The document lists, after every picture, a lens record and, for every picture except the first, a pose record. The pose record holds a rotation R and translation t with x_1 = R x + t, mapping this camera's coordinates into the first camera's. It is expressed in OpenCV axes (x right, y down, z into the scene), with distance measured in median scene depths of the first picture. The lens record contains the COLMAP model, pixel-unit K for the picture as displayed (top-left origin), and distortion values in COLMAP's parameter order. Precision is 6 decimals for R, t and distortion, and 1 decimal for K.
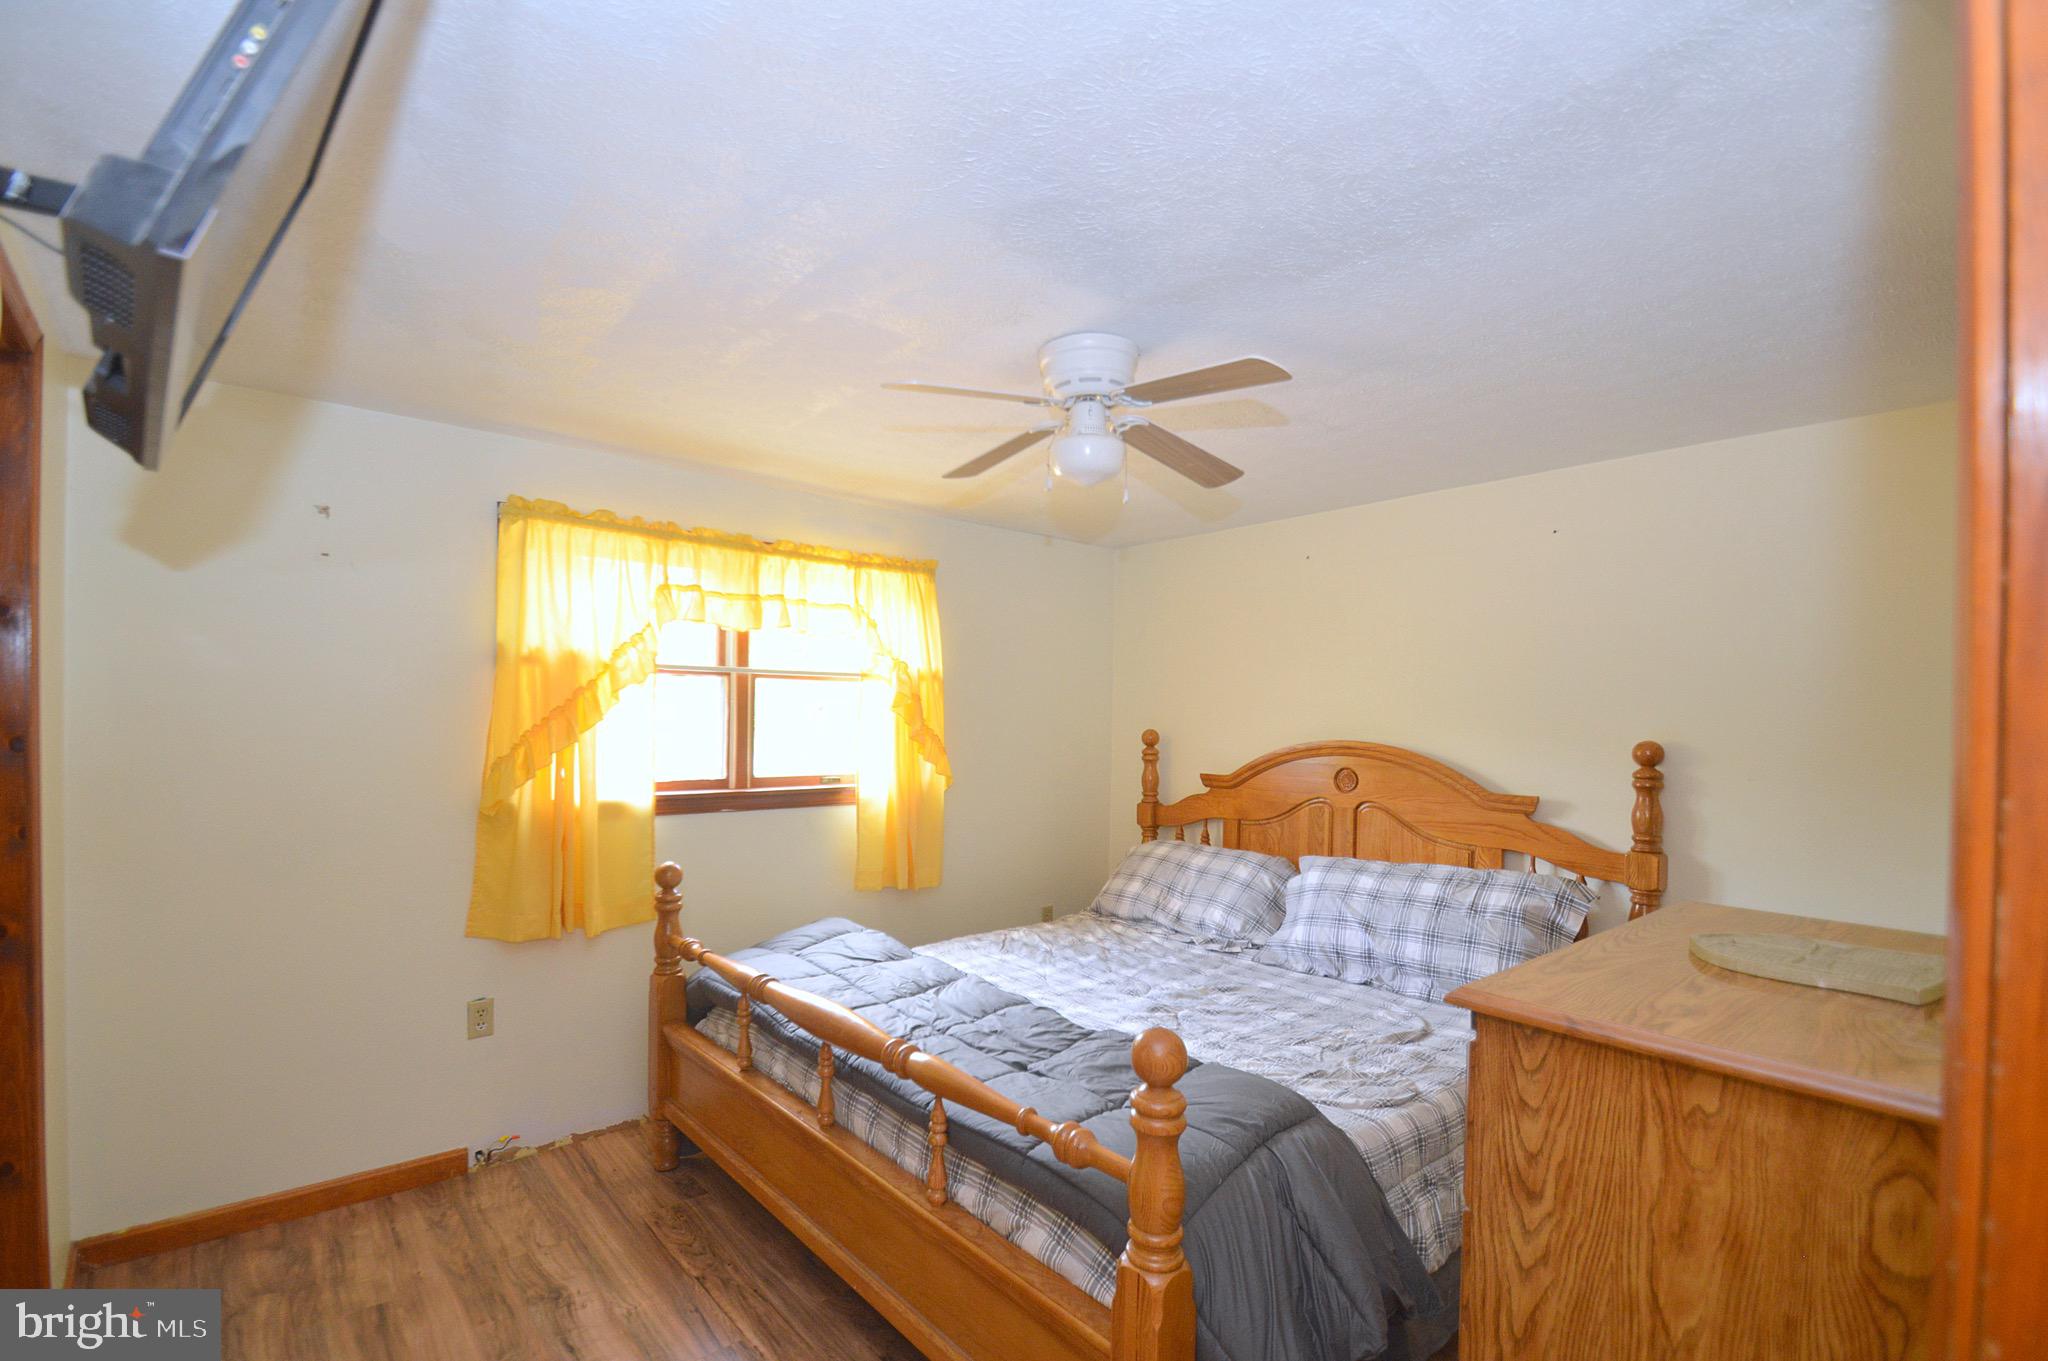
lens RADIAL K [[913.7, 0, 1023.5], [0, 913.7, 731.2], [0, 0, 1]] dist [0.010500, -0.015663]
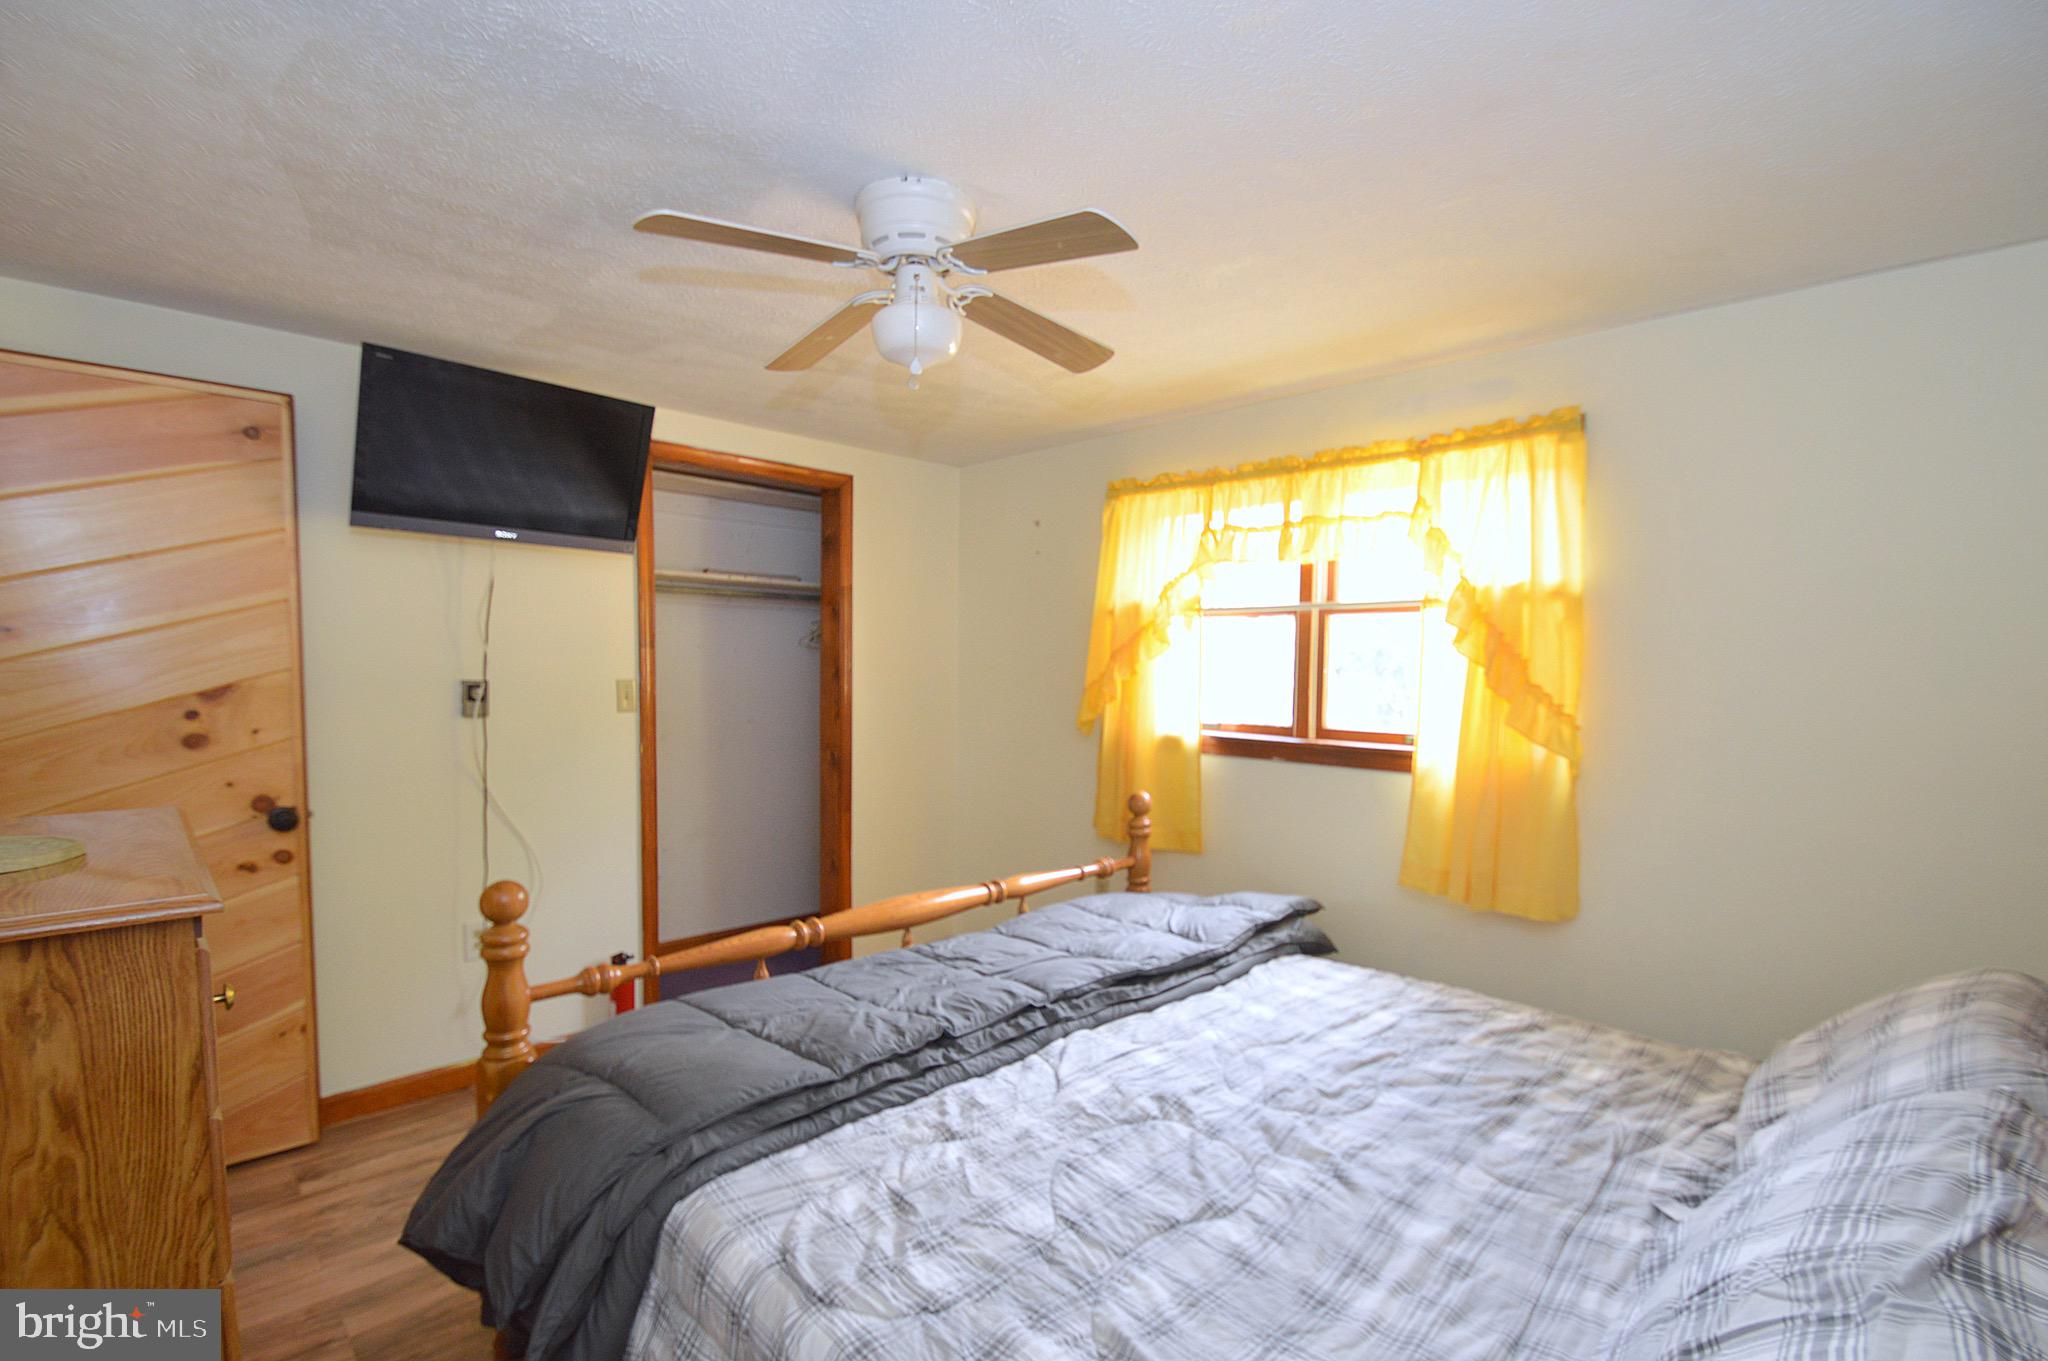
lens RADIAL K [[937.9, 0, 1022.8], [0, 937.9, 729.9], [0, 0, 1]] dist [0.078566, -0.041328]
pose [[0.085827, 0.061193, -0.994429, 0.603130], [-0.034301, 0.997702, 0.058434, 0.008660], [0.995719, 0.029094, 0.087729, 0.645350]]
